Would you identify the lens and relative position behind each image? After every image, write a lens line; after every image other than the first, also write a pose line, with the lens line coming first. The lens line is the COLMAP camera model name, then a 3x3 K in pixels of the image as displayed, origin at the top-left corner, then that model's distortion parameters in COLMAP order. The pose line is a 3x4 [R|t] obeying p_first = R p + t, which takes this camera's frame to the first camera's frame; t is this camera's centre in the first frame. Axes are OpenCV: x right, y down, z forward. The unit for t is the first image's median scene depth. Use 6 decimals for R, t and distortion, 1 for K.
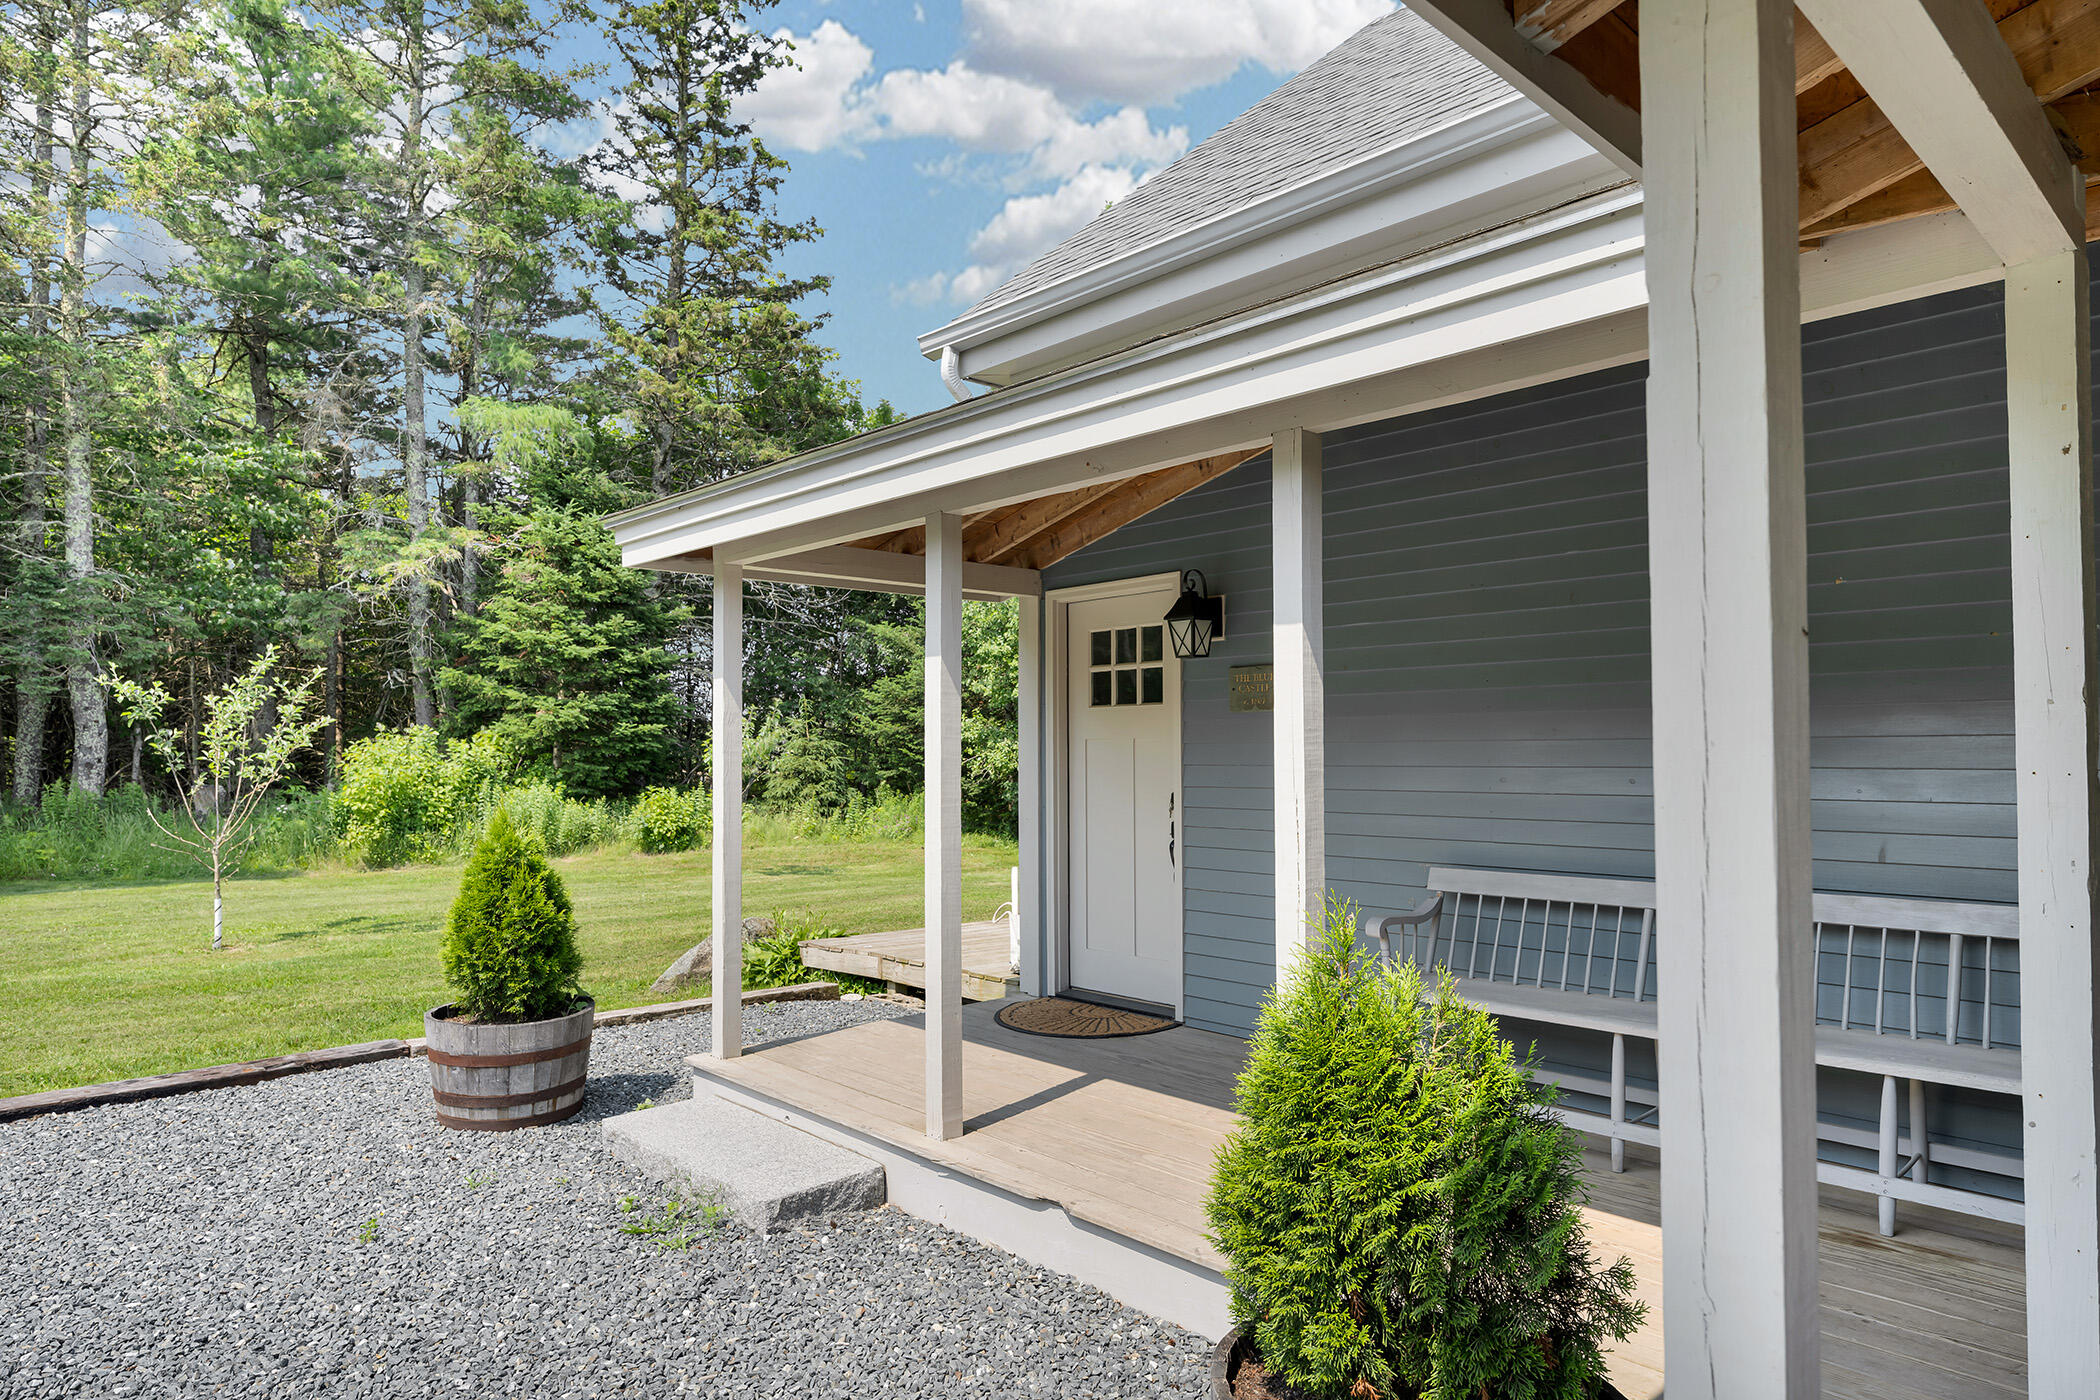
lens RADIAL K [[1251.2, 0, 1050.0], [0, 1251.2, 725.8], [0, 0, 1]] dist [0.020444, 0.000144]
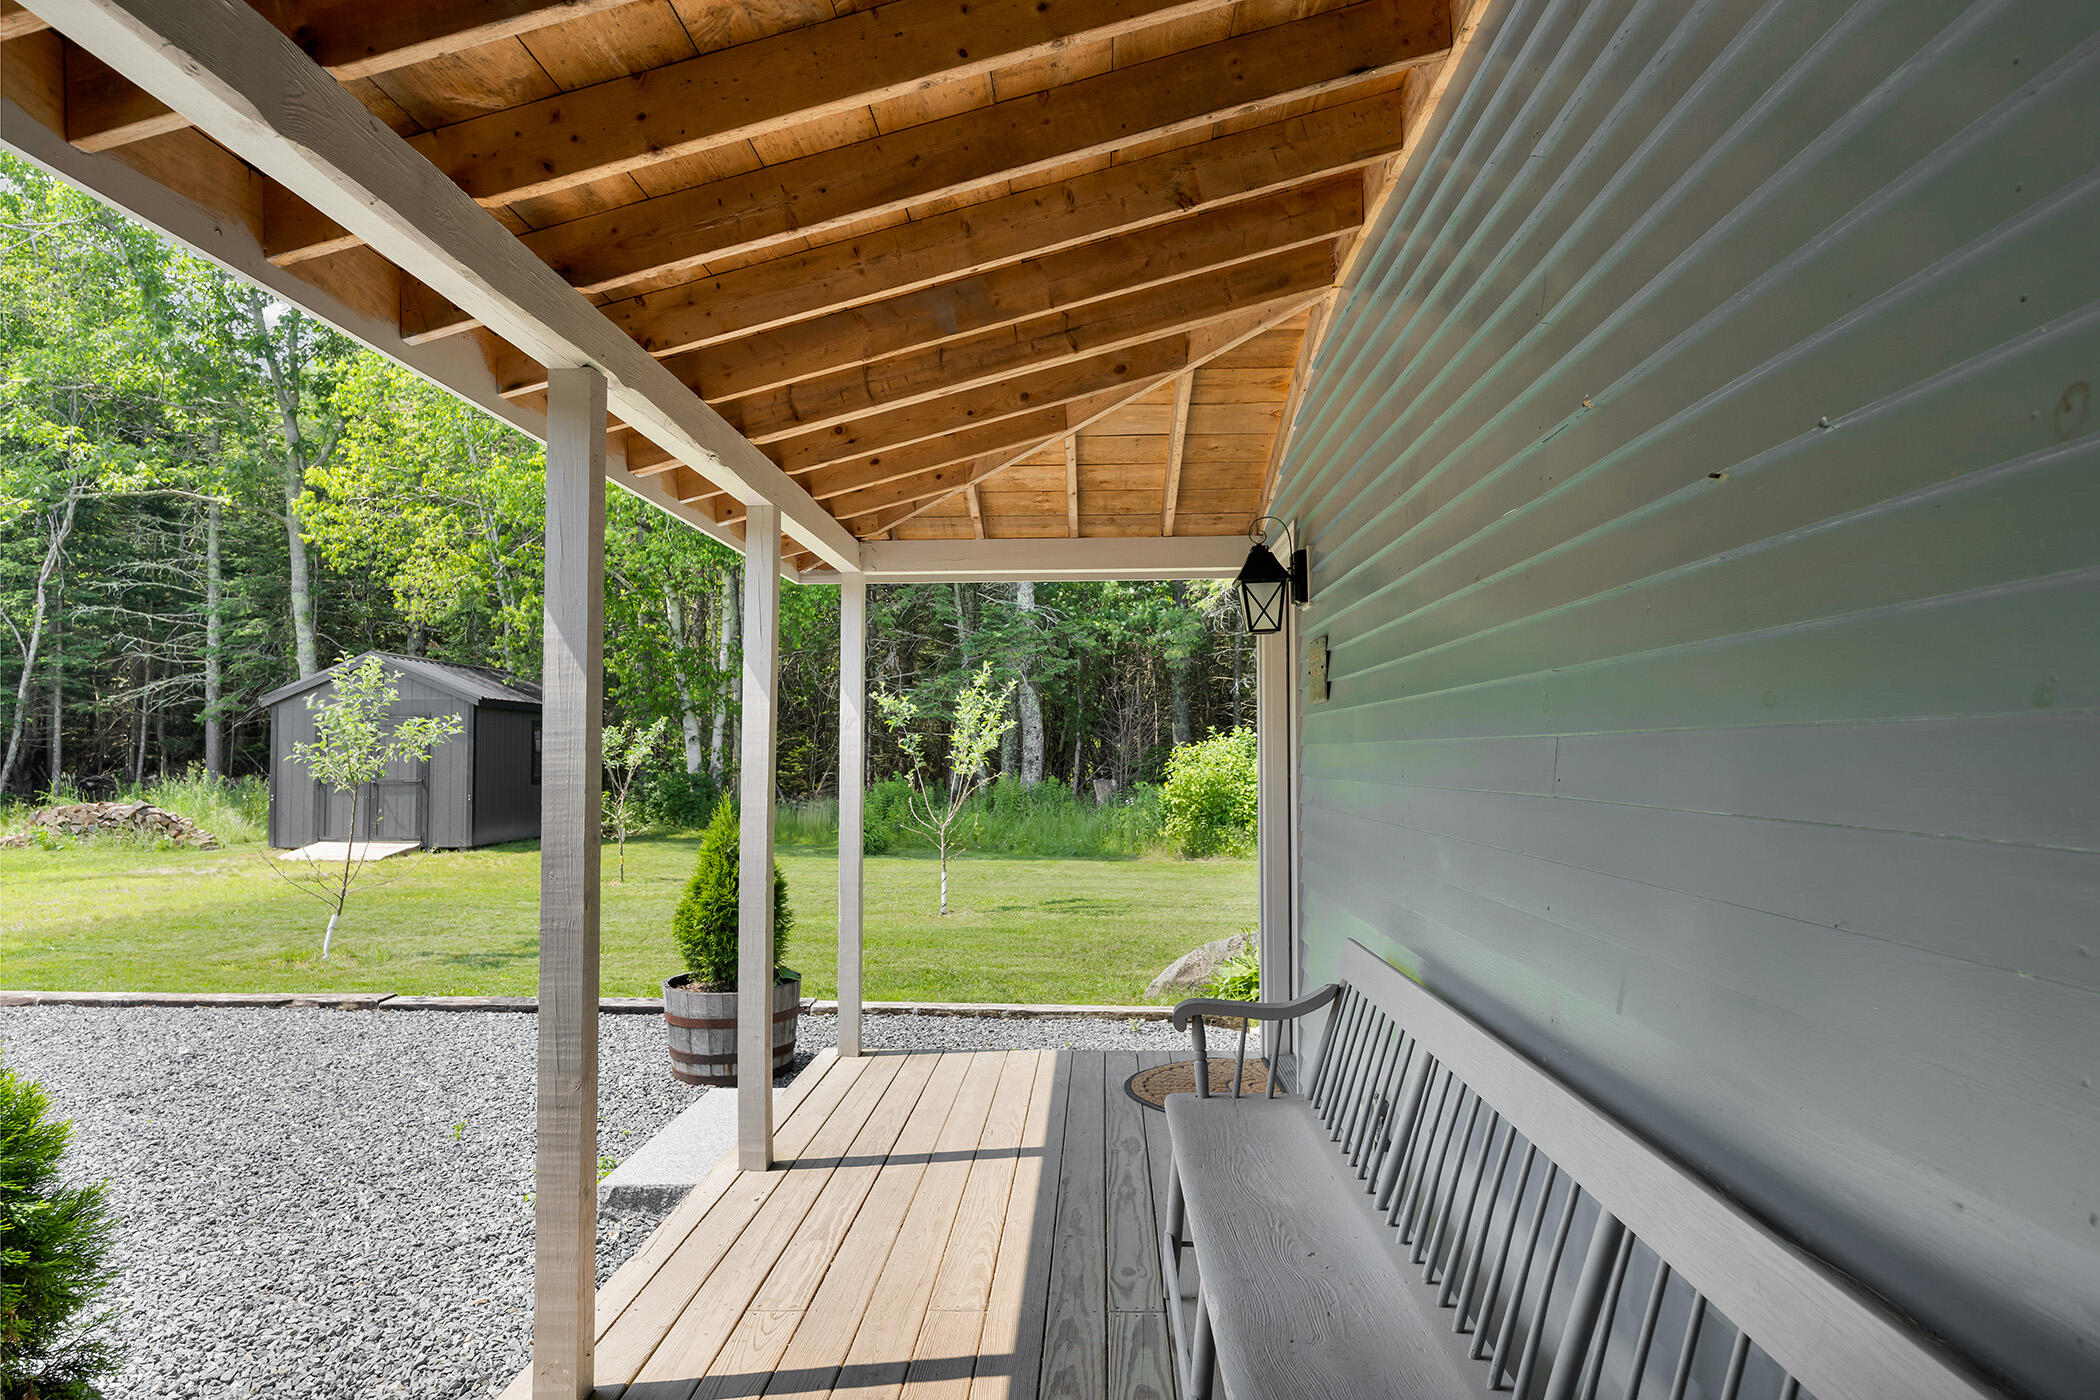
lens RADIAL K [[1294.4, 0, 1050.0], [0, 1294.4, 700.0], [0, 0, 1]] dist [0.000232, 0.002911]
pose [[0.701605, -0.026801, -0.712061, 0.203194], [0.013135, 0.999609, -0.024683, 0.001798], [0.712445, 0.007965, 0.701683, 0.127404]]
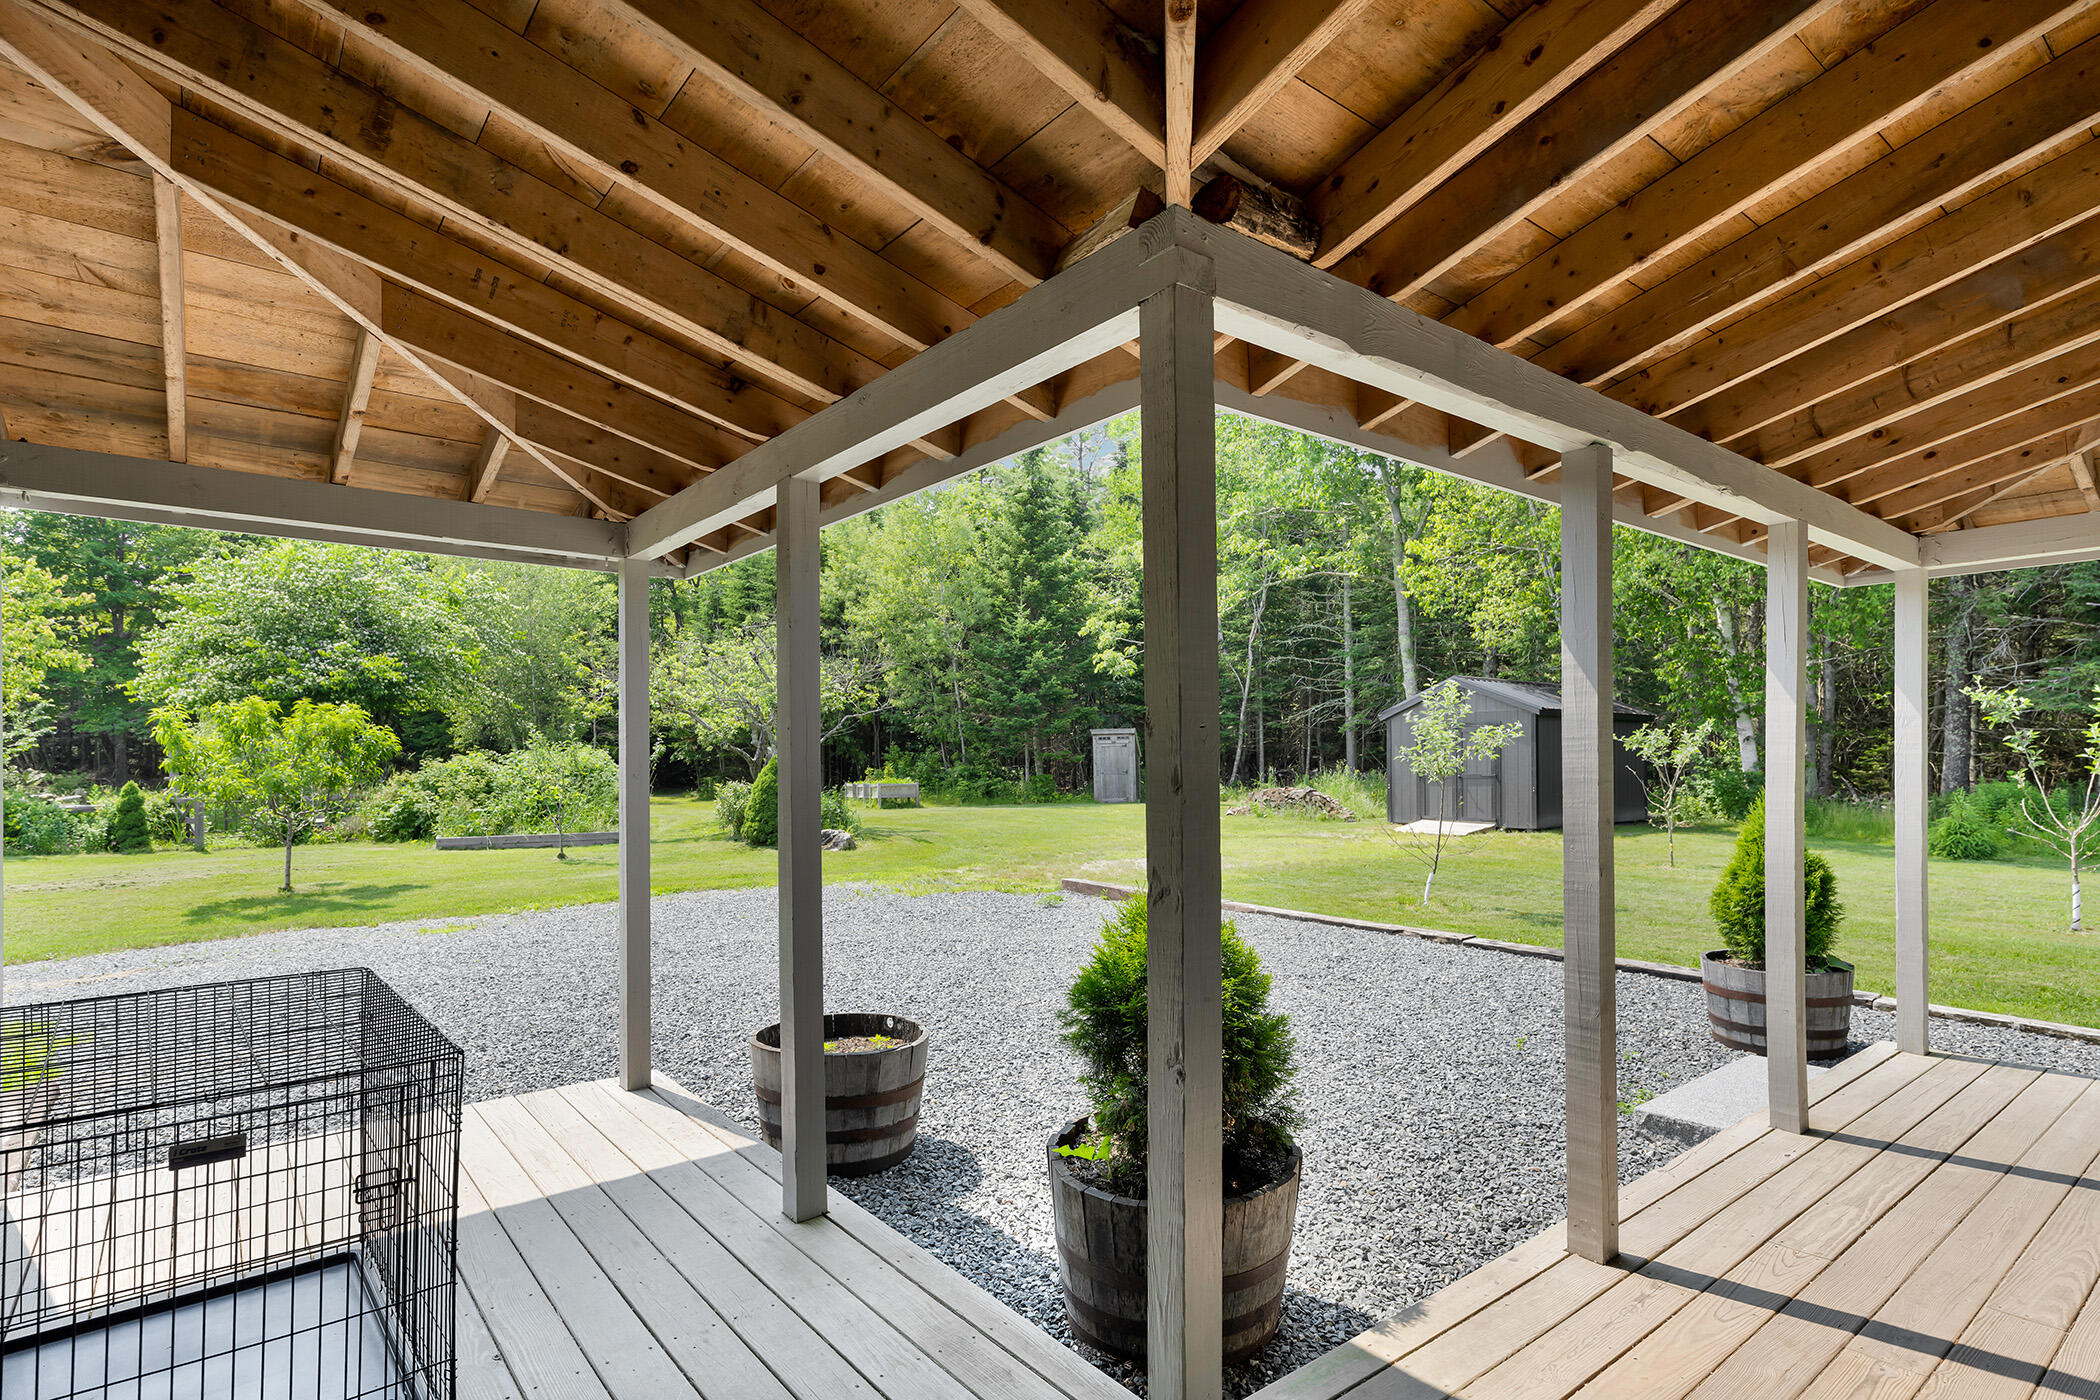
lens RADIAL K [[1052.7, 0, 1043.2], [0, 1052.7, 748.4], [0, 0, 1]] dist [0.045770, -0.000205]
pose [[-0.080695, -0.004080, -0.996731, 0.234592], [0.026150, 0.999639, -0.006209, 0.001494], [0.996396, -0.026565, -0.080559, 0.125057]]
